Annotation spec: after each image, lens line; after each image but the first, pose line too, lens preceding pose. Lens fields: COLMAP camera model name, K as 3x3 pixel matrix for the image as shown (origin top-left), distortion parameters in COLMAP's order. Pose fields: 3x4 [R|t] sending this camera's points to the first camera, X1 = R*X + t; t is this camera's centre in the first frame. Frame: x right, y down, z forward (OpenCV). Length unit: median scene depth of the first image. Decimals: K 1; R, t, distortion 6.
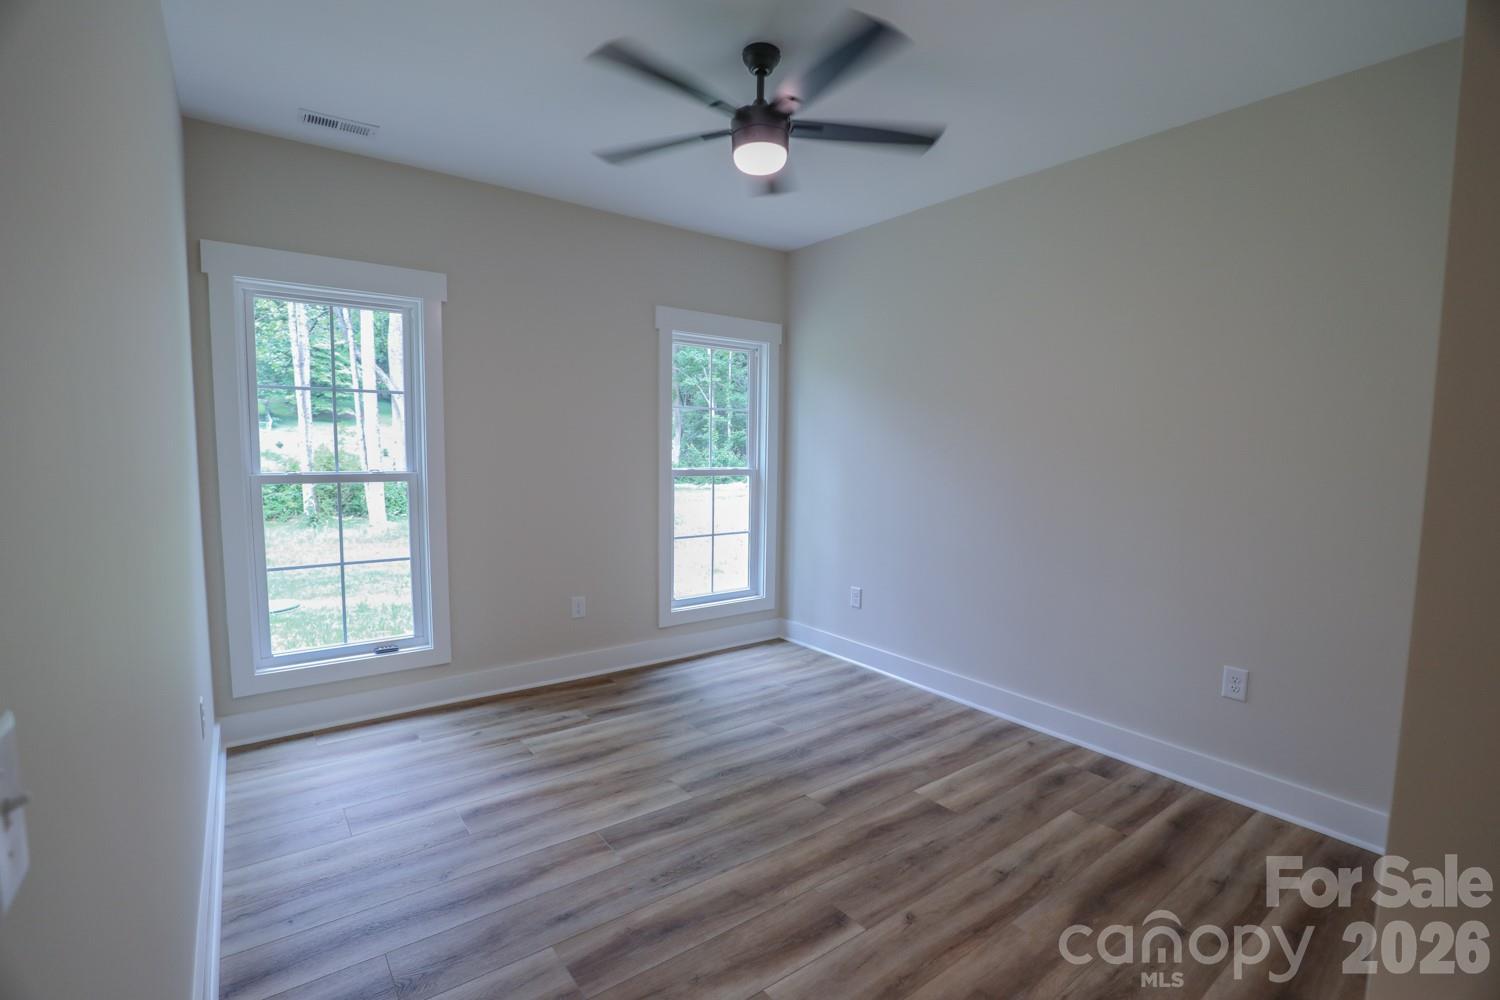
lens RADIAL K [[684.6, 0, 743.9], [0, 684.6, 500.0], [0, 0, 1]] dist [-0.037229, 0.007895]
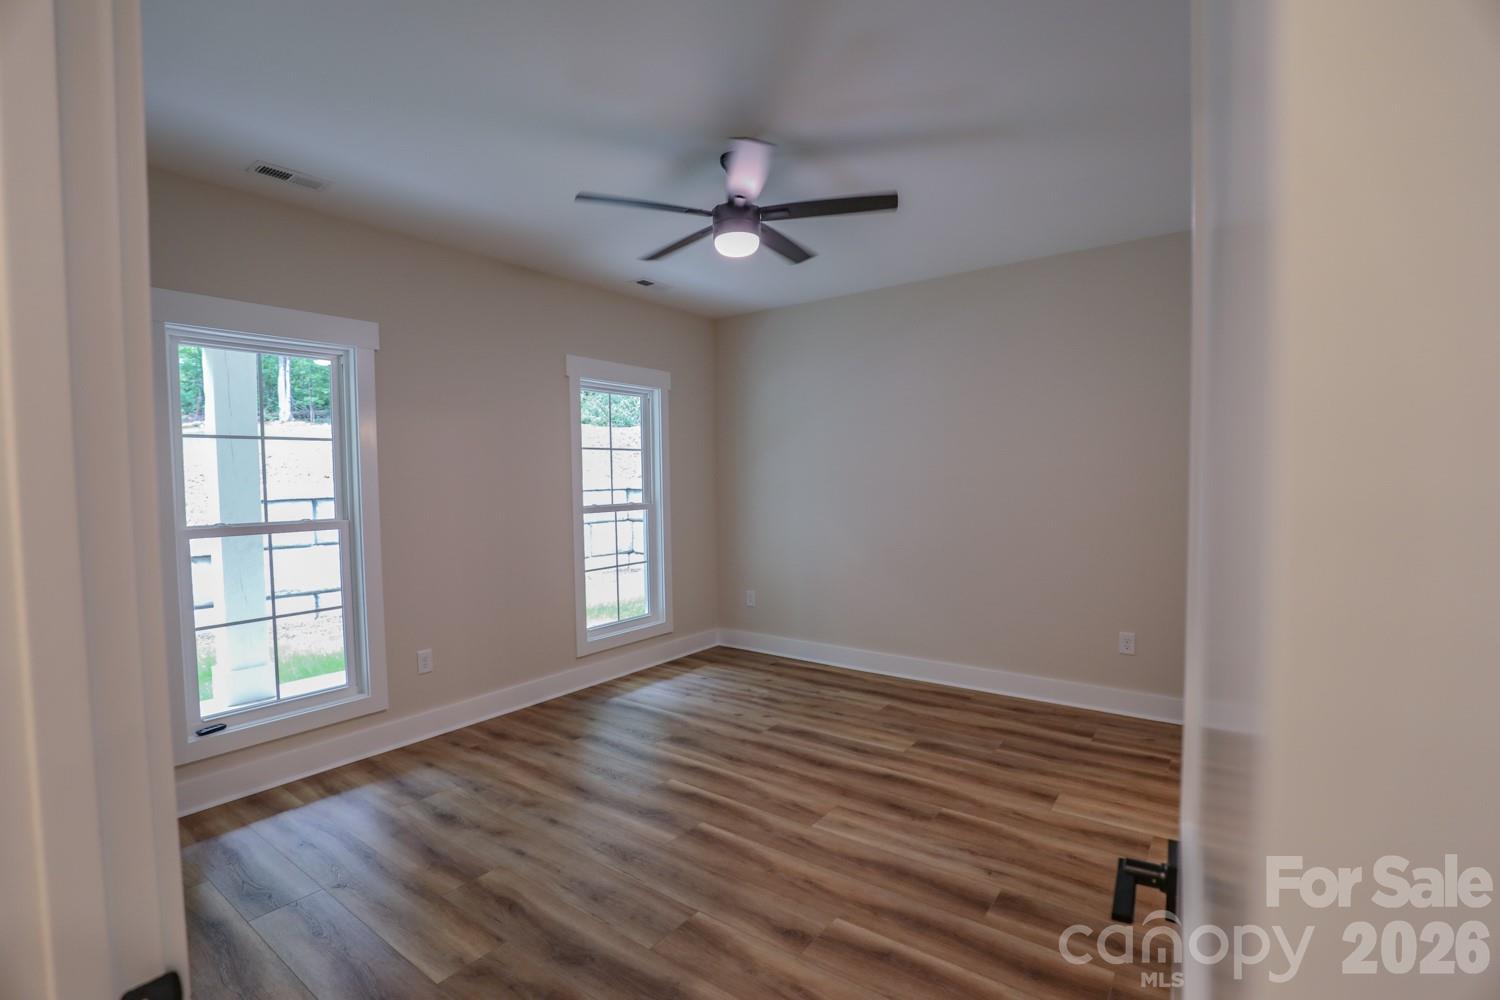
lens RADIAL K [[684.6, 0, 750.0], [0, 684.6, 504.6], [0, 0, 1]] dist [-0.037229, 0.007895]
pose [[0.955499, -0.046851, 0.291251, -0.180521], [0.061292, 0.997292, -0.040653, 0.012866], [-0.288557, 0.056696, 0.955783, -0.100361]]
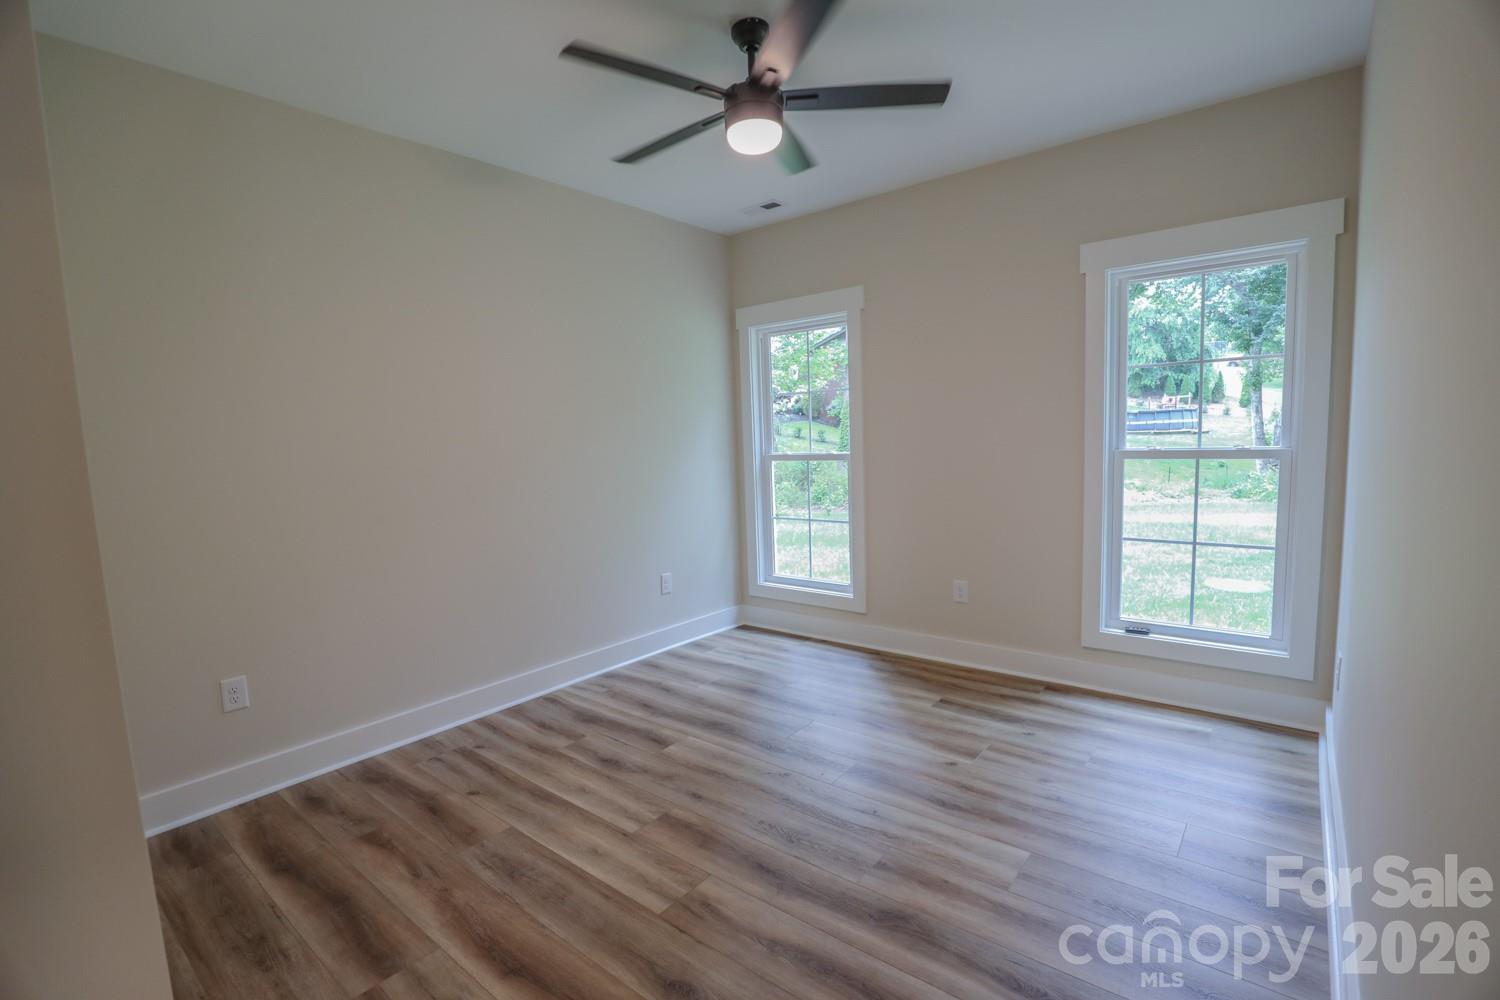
lens RADIAL K [[684.6, 0, 737.6], [0, 684.6, 503.2], [0, 0, 1]] dist [-0.037229, 0.007895]
pose [[0.232280, 0.078385, -0.969485, 0.586258], [-0.036397, 0.996750, 0.071869, -0.026266], [0.971968, 0.018592, 0.234378, 0.437469]]
